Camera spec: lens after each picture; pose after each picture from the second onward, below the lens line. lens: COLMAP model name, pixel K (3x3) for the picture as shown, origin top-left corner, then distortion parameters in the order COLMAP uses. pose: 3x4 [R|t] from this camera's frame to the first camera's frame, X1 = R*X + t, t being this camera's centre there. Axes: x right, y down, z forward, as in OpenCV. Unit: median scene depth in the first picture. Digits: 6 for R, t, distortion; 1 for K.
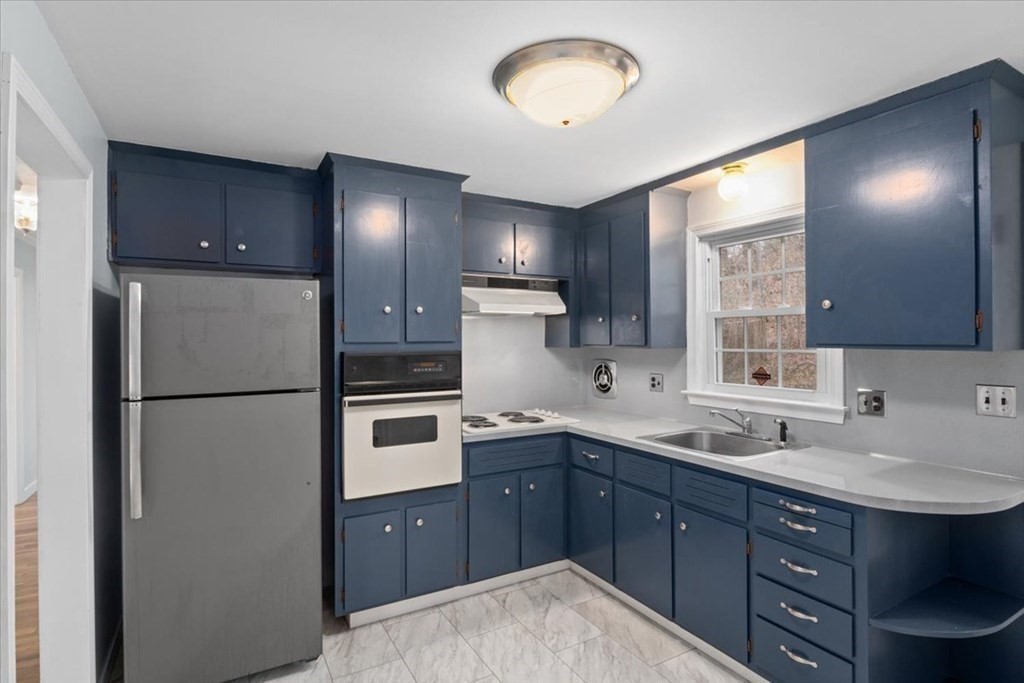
lens RADIAL K [[530.7, 0, 512.4], [0, 530.7, 335.5], [0, 0, 1]] dist [-0.003526, -0.000110]
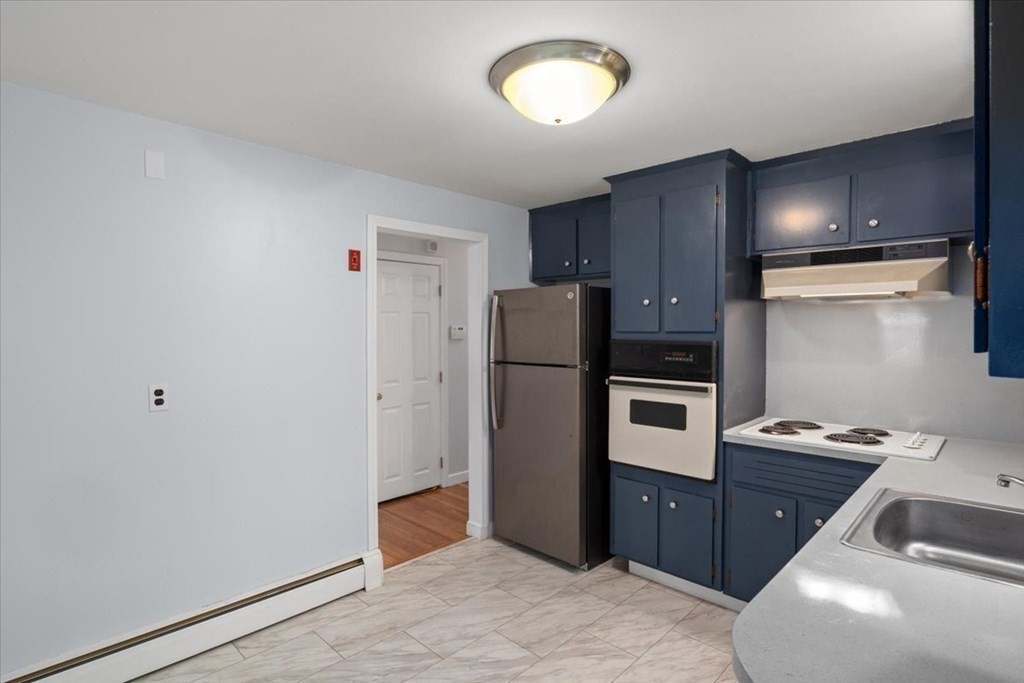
lens RADIAL K [[521.6, 0, 512.0], [0, 521.6, 341.5], [0, 0, 1]] dist [-0.000656, 0.000318]
pose [[0.277943, 0.027249, -0.960211, 0.704994], [0.001463, 0.999584, 0.028790, 0.001322], [0.960596, -0.009407, 0.277788, 0.412004]]
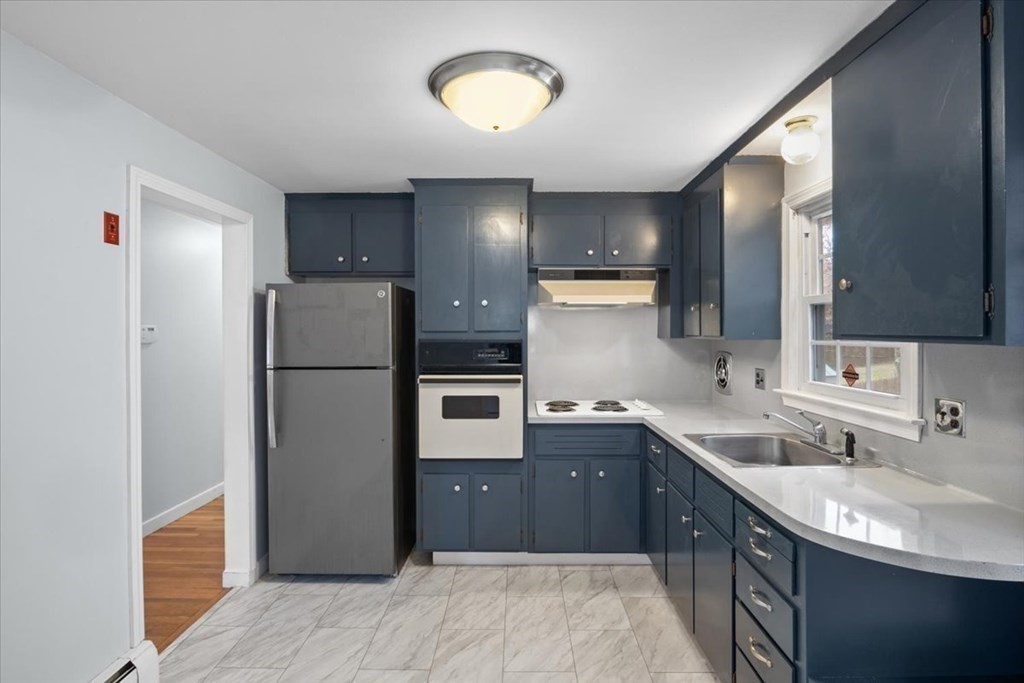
lens RADIAL K [[516.1, 0, 512.2], [0, 516.1, 334.1], [0, 0, 1]] dist [-0.003034, -0.001189]
pose [[0.860292, 0.006172, -0.509764, 0.440401], [0.000395, 0.999918, 0.012773, 0.004470], [0.509801, -0.011190, 0.860219, 0.070321]]
